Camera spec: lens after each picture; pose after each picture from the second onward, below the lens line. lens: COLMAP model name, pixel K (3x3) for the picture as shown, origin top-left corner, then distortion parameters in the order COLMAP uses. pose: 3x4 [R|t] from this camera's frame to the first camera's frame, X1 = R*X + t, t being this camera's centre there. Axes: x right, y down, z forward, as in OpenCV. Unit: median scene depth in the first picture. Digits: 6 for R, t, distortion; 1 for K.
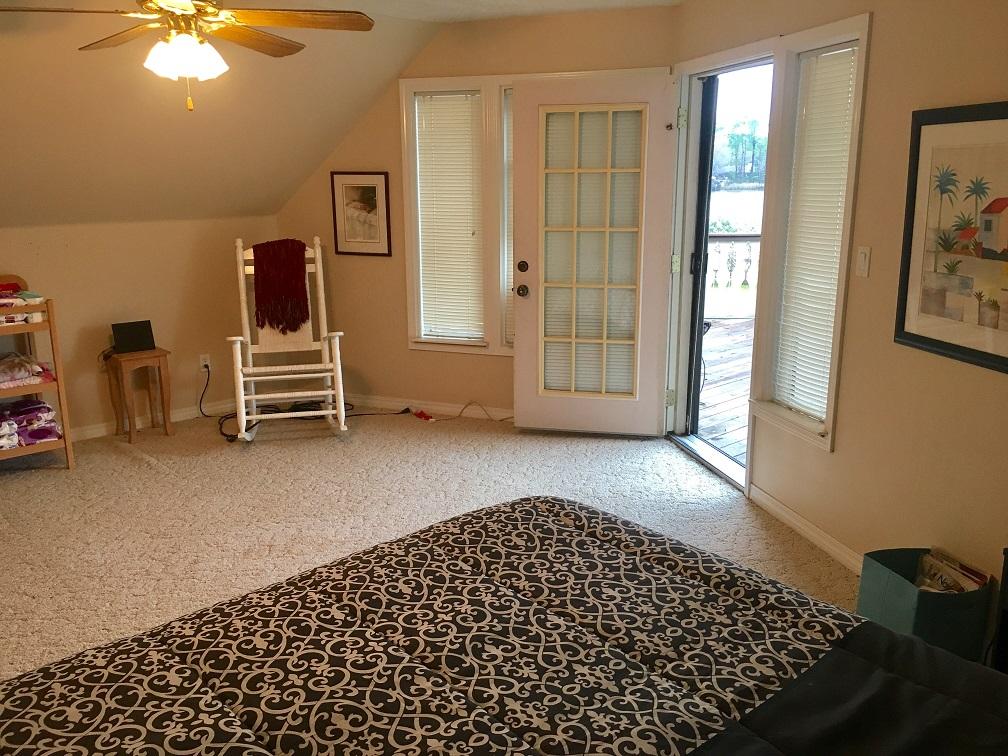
lens RADIAL K [[856.9, 0, 502.5], [0, 856.9, 380.6], [0, 0, 1]] dist [0.044062, -0.022581]
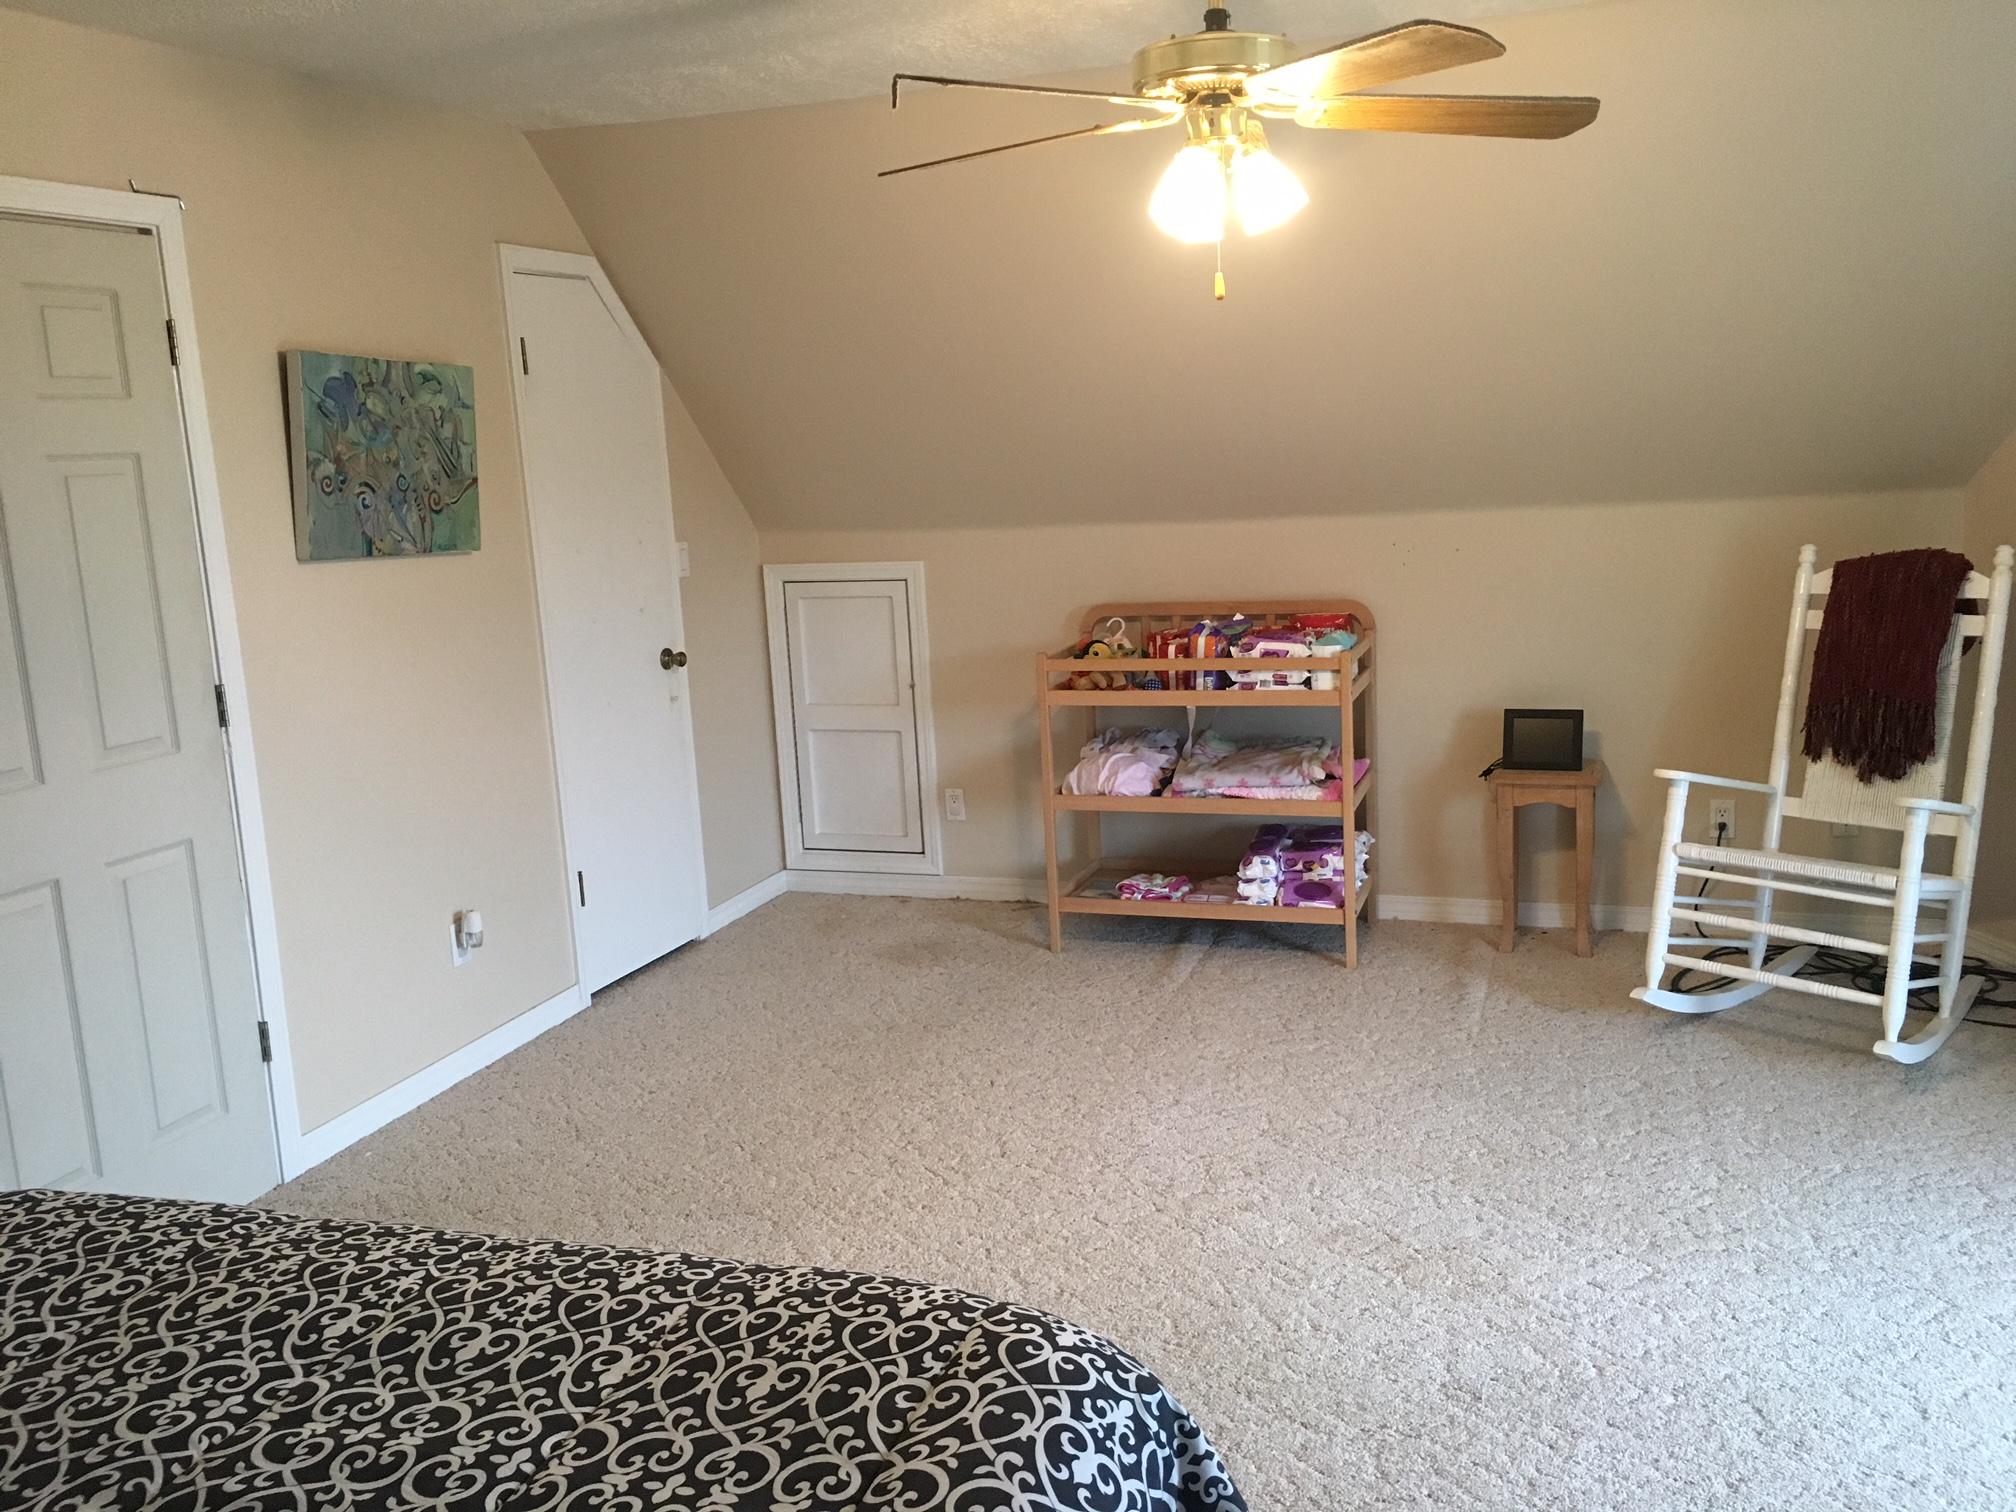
lens RADIAL K [[1713.7, 0, 1007.7], [0, 1713.7, 750.8], [0, 0, 1]] dist [0.044062, -0.022581]
pose [[0.471806, 0.142743, -0.870071, 0.290508], [-0.161593, 0.984092, 0.073823, -0.070579], [0.866768, 0.105767, 0.487367, 0.278921]]
